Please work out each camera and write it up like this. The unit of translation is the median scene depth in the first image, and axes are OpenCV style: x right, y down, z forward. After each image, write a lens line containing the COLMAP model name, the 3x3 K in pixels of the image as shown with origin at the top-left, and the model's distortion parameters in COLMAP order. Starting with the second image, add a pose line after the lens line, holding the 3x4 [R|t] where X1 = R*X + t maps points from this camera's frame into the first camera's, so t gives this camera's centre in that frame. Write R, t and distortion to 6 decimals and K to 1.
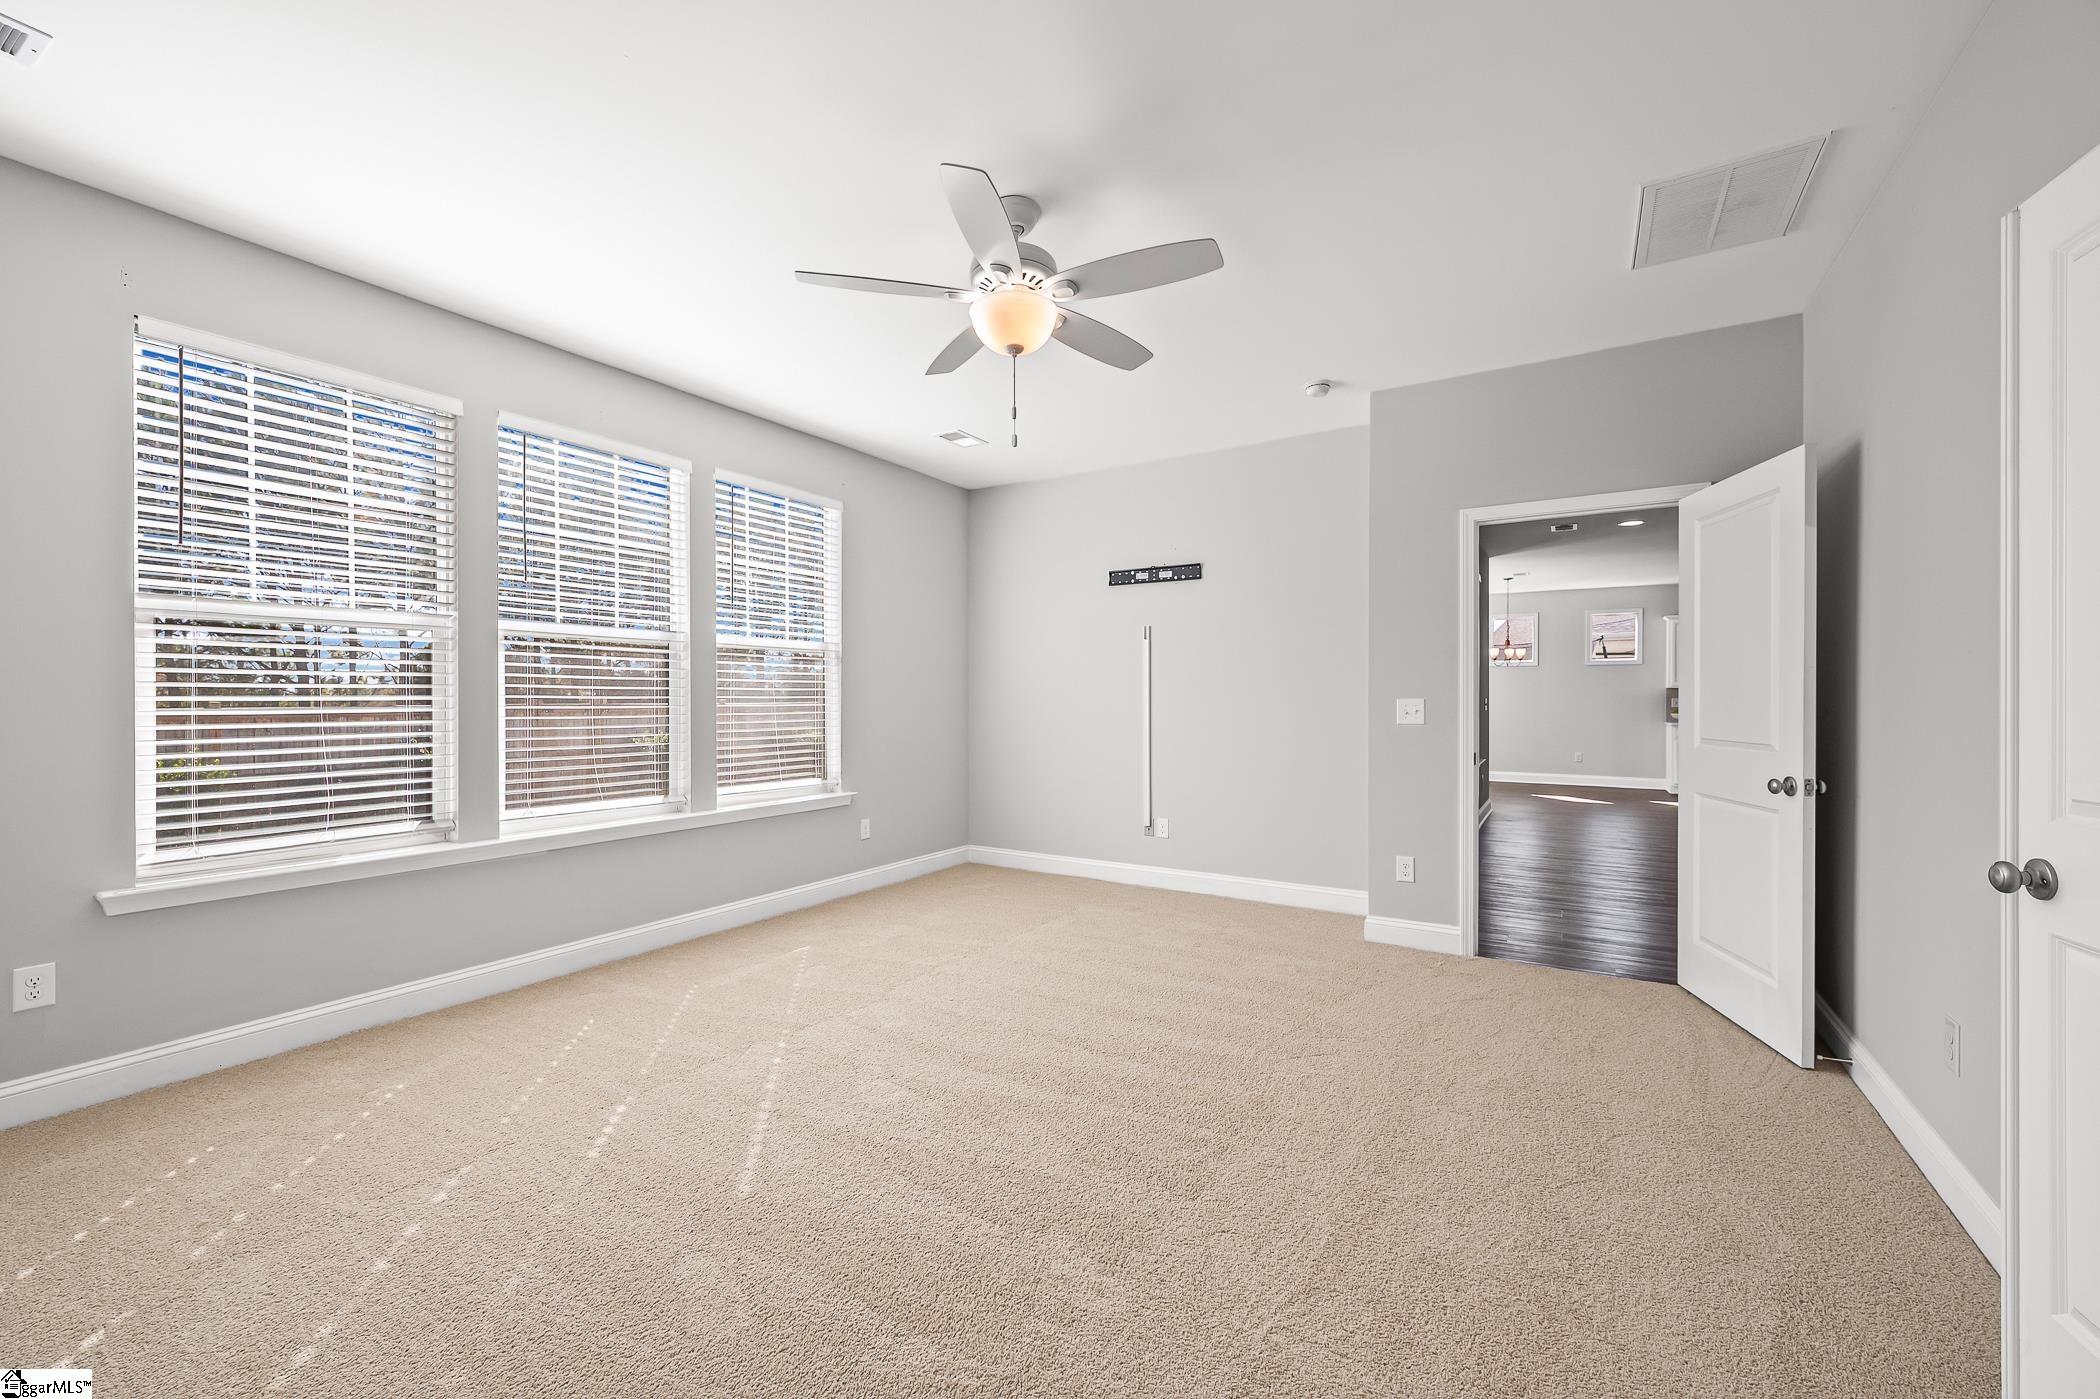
lens RADIAL K [[837.3, 0, 1087.5], [0, 837.3, 695.4], [0, 0, 1]] dist [0.002336, -0.001260]
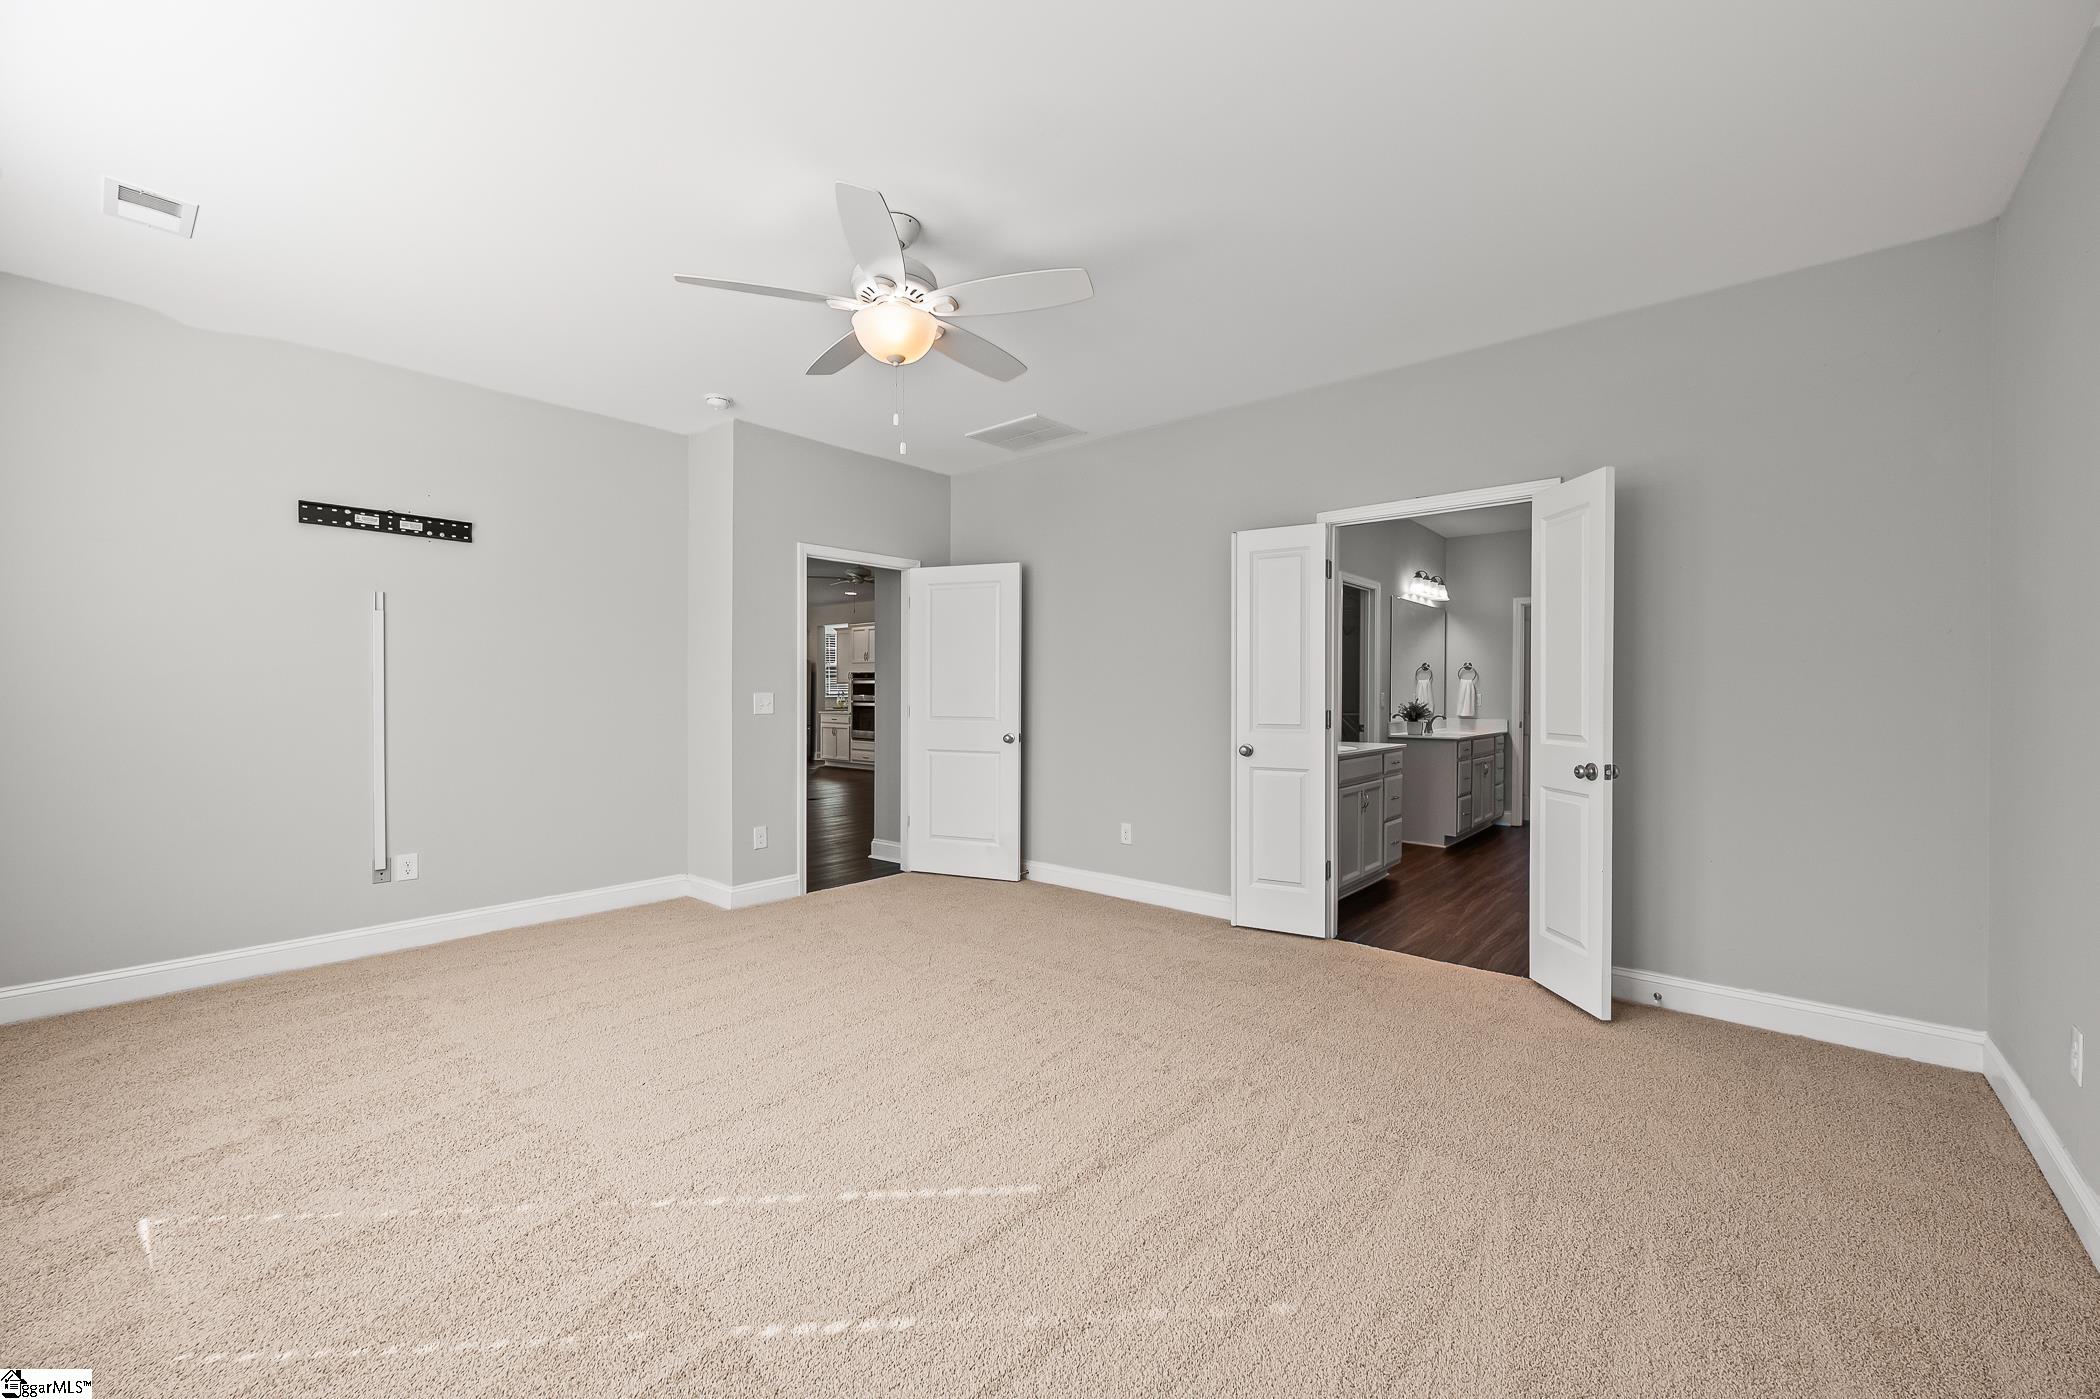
lens RADIAL K [[837.3, 0, 1046.9], [0, 837.3, 694.8], [0, 0, 1]] dist [0.002336, -0.001260]
pose [[0.156827, -0.004928, 0.987614, -0.562000], [-0.005392, 0.999968, 0.005846, -0.001911], [-0.987611, -0.006242, 0.156796, 0.330520]]
